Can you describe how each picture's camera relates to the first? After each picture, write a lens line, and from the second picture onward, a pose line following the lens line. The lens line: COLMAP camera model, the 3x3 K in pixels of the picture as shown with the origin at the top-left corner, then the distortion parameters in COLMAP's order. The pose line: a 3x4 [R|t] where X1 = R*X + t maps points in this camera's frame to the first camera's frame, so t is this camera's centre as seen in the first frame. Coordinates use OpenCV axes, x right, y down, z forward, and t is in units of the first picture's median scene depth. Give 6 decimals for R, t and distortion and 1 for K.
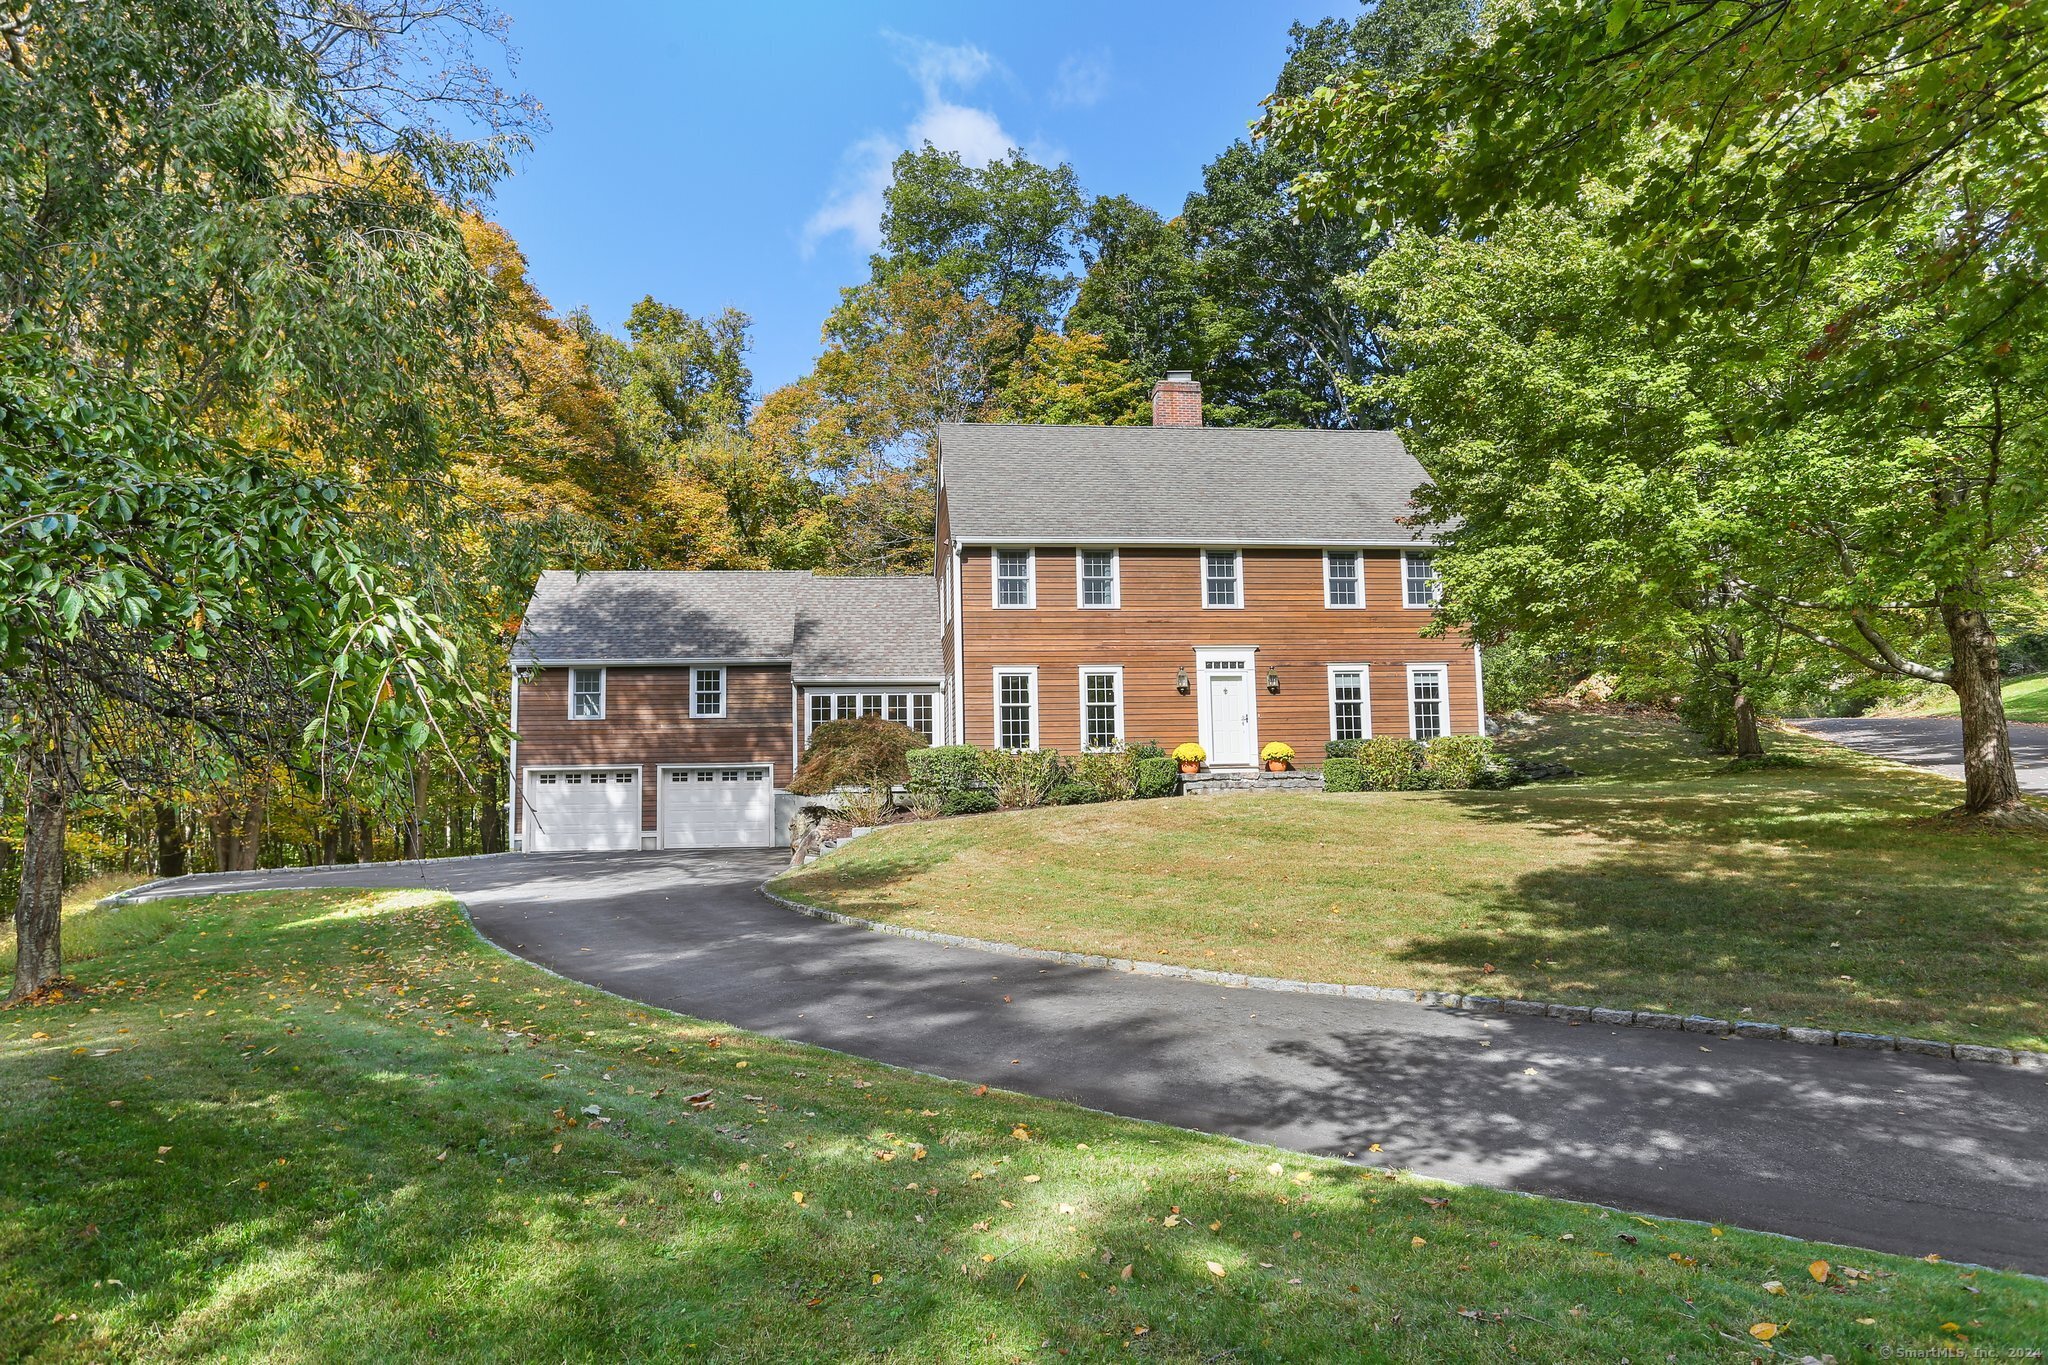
lens RADIAL K [[1289.1, 0, 1024.0], [0, 1289.1, 682.5], [0, 0, 1]] dist [-0.052814, 0.000067]
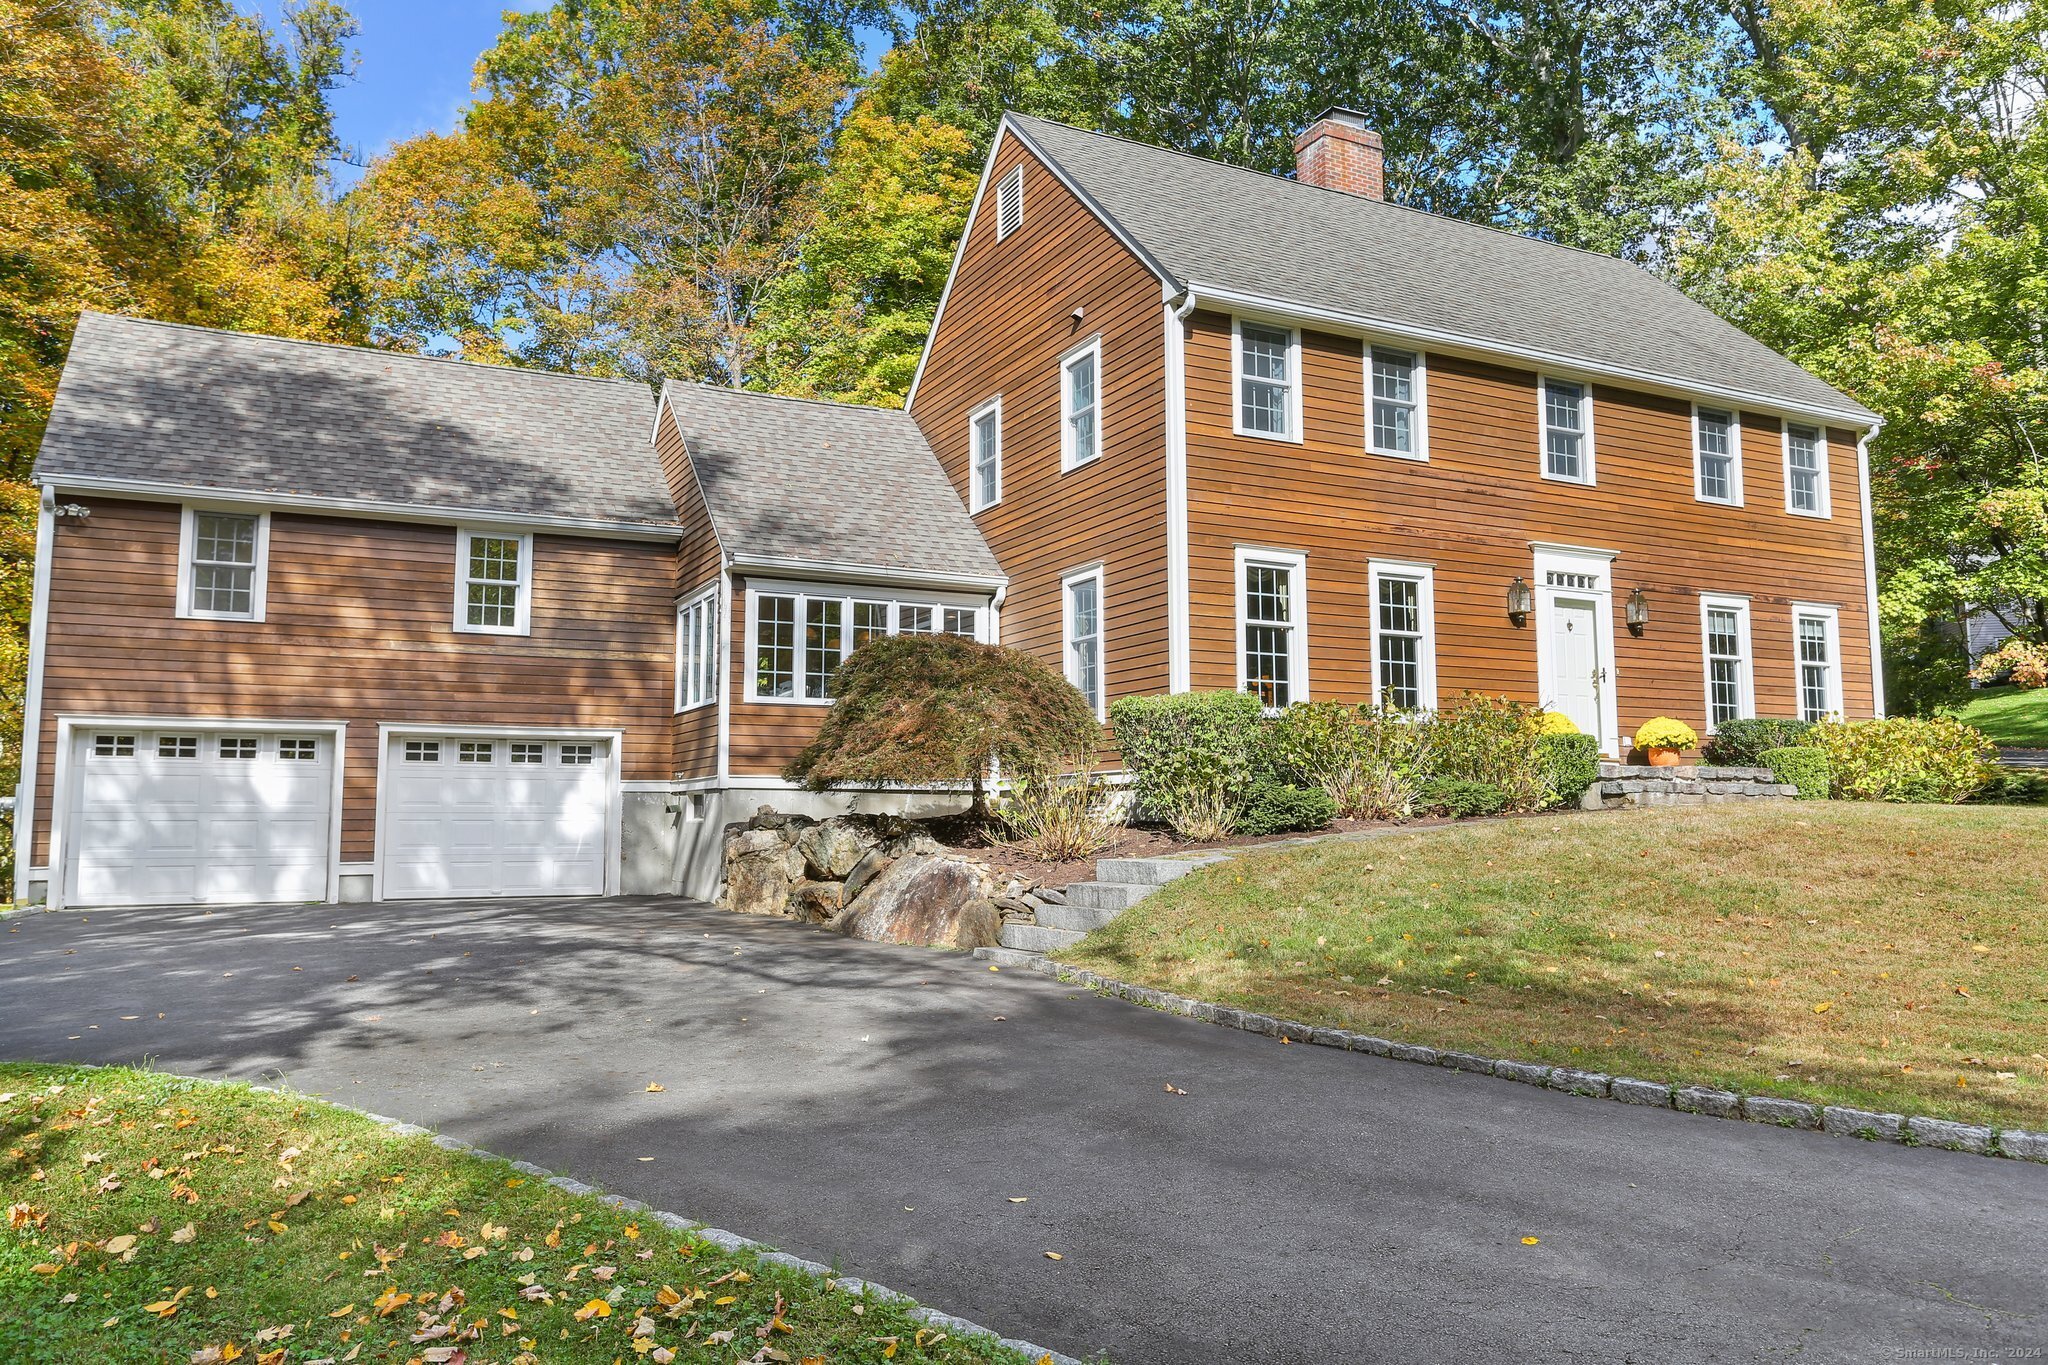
lens RADIAL K [[1484.3, 0, 1024.0], [0, 1484.3, 682.5], [0, 0, 1]] dist [-0.003610, -0.030519]
pose [[0.935656, 0.051068, 0.349199, -0.269011], [-0.048153, 0.998695, -0.017029, 0.049210], [-0.349612, -0.000881, 0.936894, 0.422774]]
